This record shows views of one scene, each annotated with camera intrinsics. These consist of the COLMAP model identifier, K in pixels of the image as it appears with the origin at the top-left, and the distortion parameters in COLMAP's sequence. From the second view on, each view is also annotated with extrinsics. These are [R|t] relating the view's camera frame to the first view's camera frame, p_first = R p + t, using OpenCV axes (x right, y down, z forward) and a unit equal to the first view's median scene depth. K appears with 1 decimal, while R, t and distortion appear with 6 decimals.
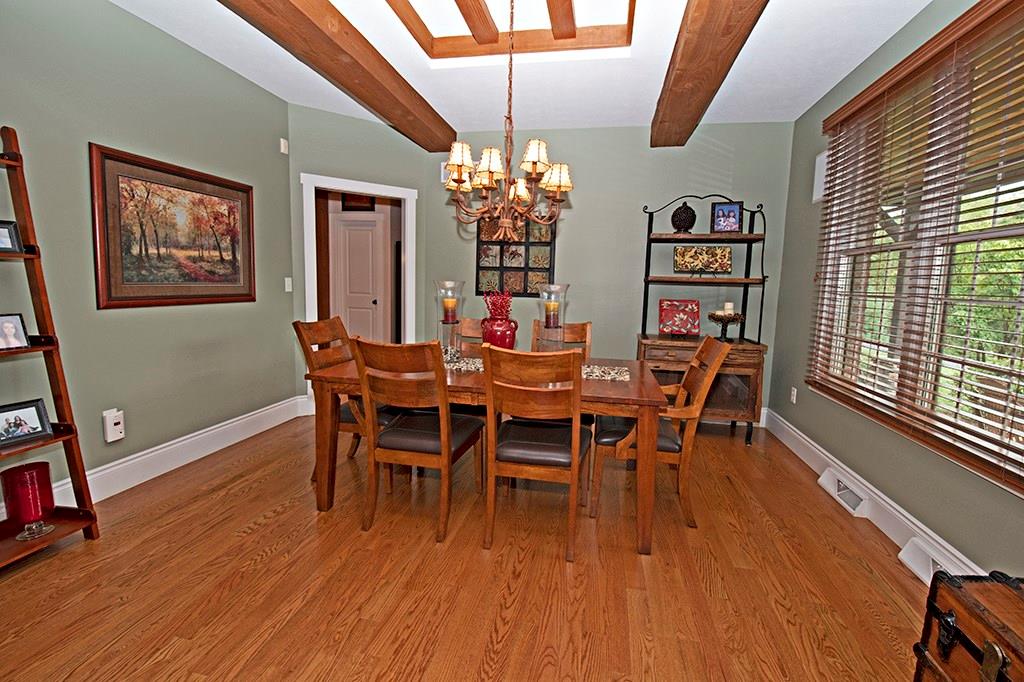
lens RADIAL K [[452.0, 0, 518.3], [0, 452.0, 332.5], [0, 0, 1]] dist [-0.001908, -0.004995]
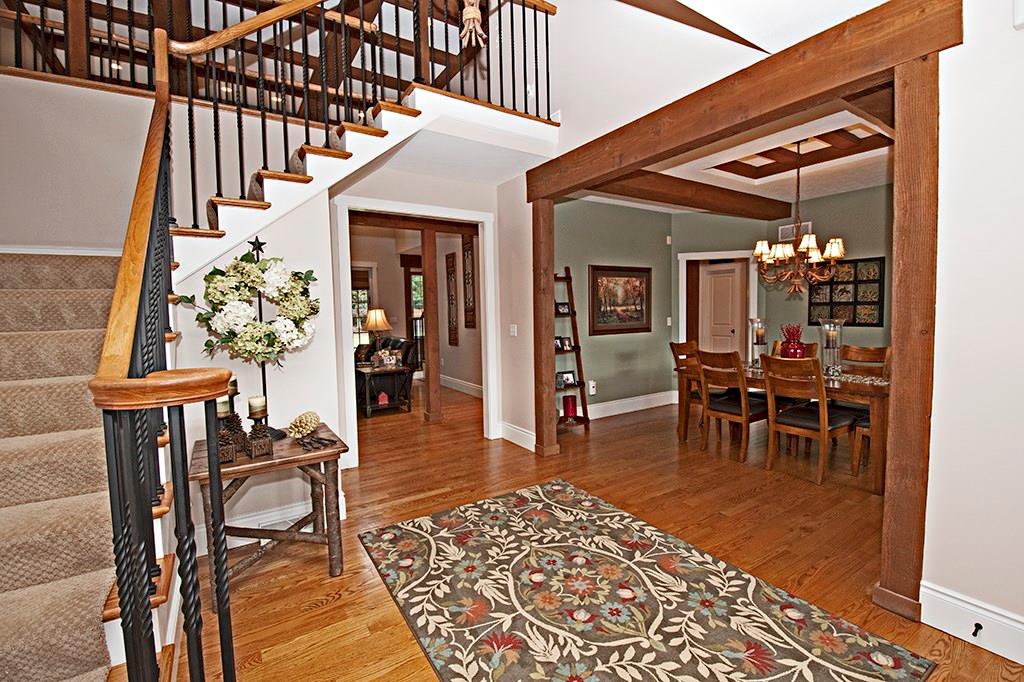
lens RADIAL K [[452.0, 0, 515.1], [0, 452.0, 336.5], [0, 0, 1]] dist [-0.001908, -0.004995]
pose [[0.690855, 0.001189, -0.722993, 0.406422], [-0.039959, 0.998533, -0.036541, 0.044498], [0.721888, 0.054135, 0.689889, -0.746118]]
